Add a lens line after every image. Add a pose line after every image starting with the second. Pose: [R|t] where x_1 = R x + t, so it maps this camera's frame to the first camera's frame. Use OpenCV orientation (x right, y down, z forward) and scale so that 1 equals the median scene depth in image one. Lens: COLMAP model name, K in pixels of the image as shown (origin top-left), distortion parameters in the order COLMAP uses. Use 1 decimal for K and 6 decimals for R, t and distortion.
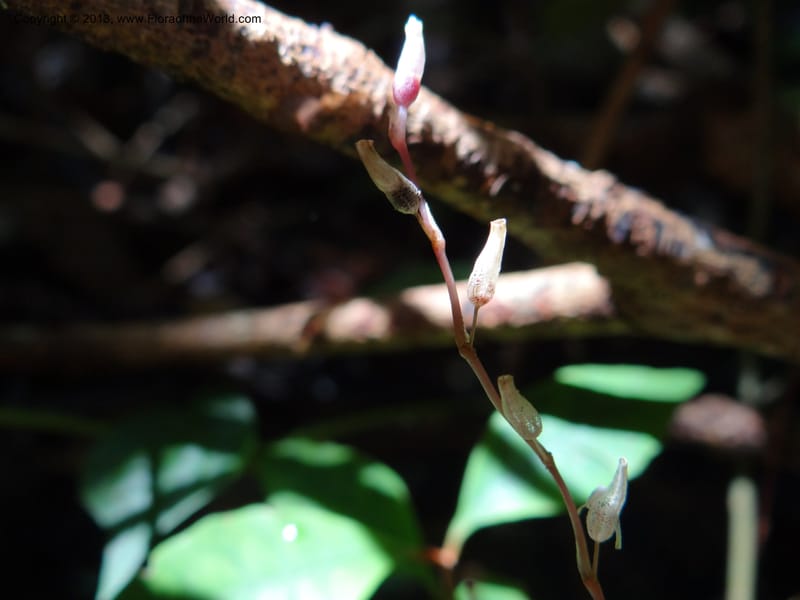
lens RADIAL K [[601.6, 0, 400.0], [0, 601.6, 300.0], [0, 0, 1]] dist [-0.001055, -0.006153]
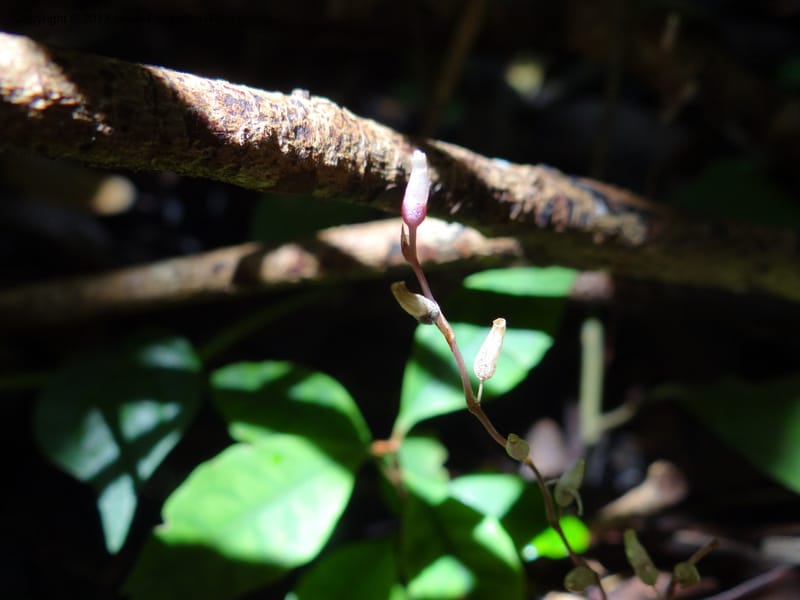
lens RADIAL K [[601.6, 0, 400.0], [0, 601.6, 300.0], [0, 0, 1]] dist [-0.001055, -0.006153]
pose [[0.959444, -0.156138, 0.234710, -0.208288], [0.072659, 0.941438, 0.329265, -0.354647], [-0.272376, -0.298857, 0.914601, -0.070265]]
